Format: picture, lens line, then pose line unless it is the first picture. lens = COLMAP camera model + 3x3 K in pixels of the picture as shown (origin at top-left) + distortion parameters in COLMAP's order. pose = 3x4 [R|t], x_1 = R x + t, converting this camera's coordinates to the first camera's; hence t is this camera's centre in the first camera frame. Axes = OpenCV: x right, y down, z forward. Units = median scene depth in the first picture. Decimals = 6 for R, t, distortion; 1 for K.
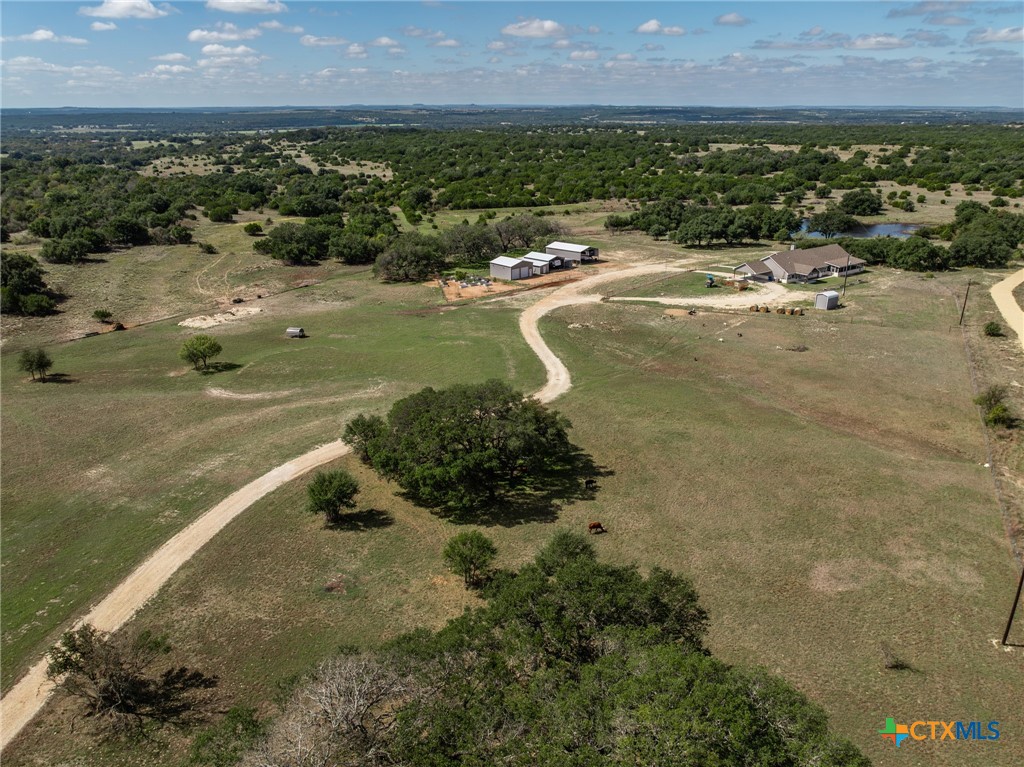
lens RADIAL K [[727.7, 0, 511.3], [0, 727.7, 383.7], [0, 0, 1]] dist [-0.012857, -0.002327]
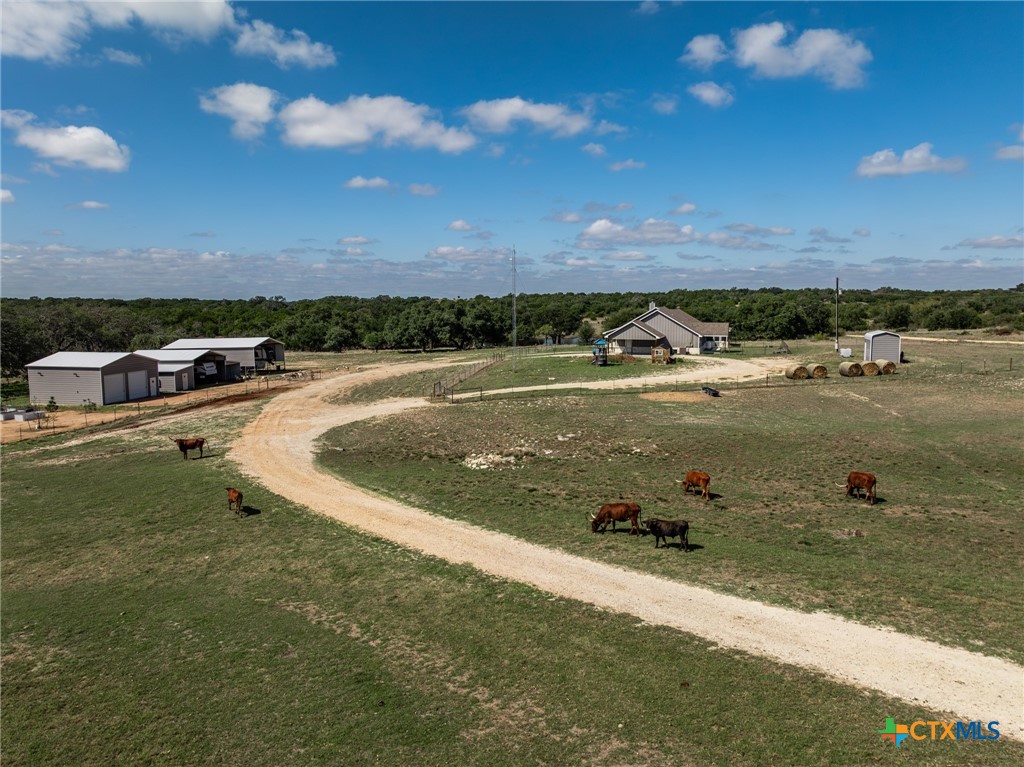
lens RADIAL K [[727.7, 0, 511.6], [0, 727.7, 382.3], [0, 0, 1]] dist [-0.012857, -0.002327]
pose [[0.812806, -0.061091, 0.579323, -0.049691], [0.206967, 0.959887, -0.189158, -0.046936], [-0.544529, 0.273649, 0.792846, 0.673544]]
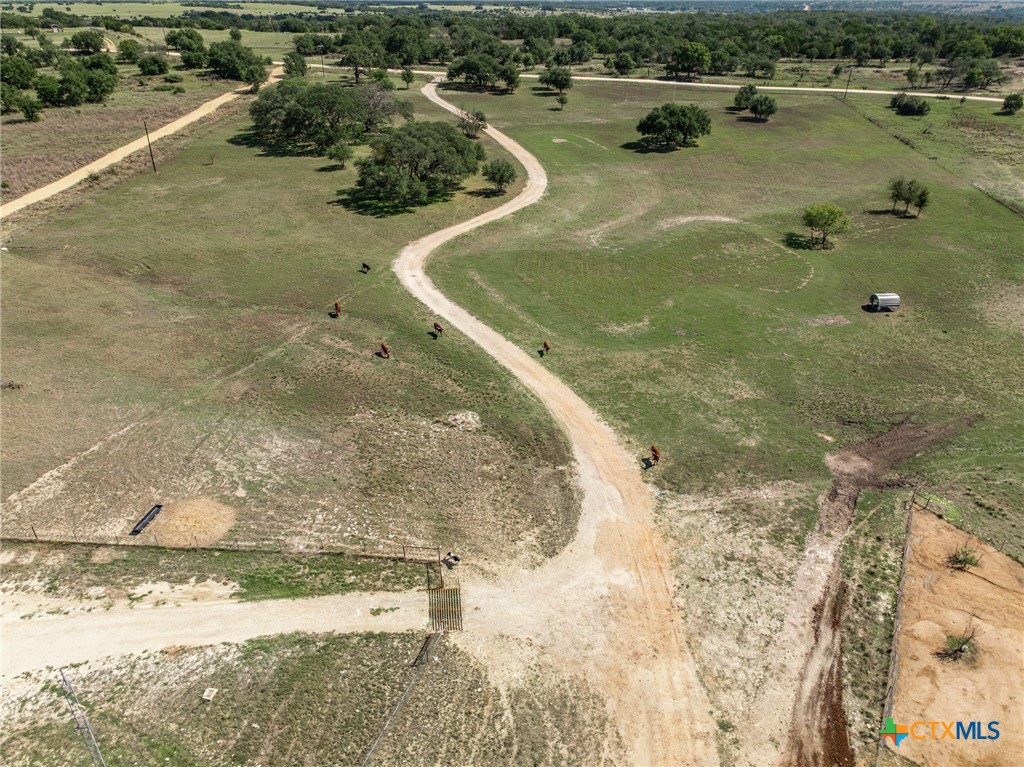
lens RADIAL K [[727.7, 0, 511.4], [0, 727.7, 383.2], [0, 0, 1]] dist [-0.012857, -0.002327]
pose [[-0.919364, 0.192184, -0.343271, 0.177975], [-0.136195, 0.663119, 0.736019, -0.359406], [0.369081, 0.723421, -0.583473, 1.080974]]
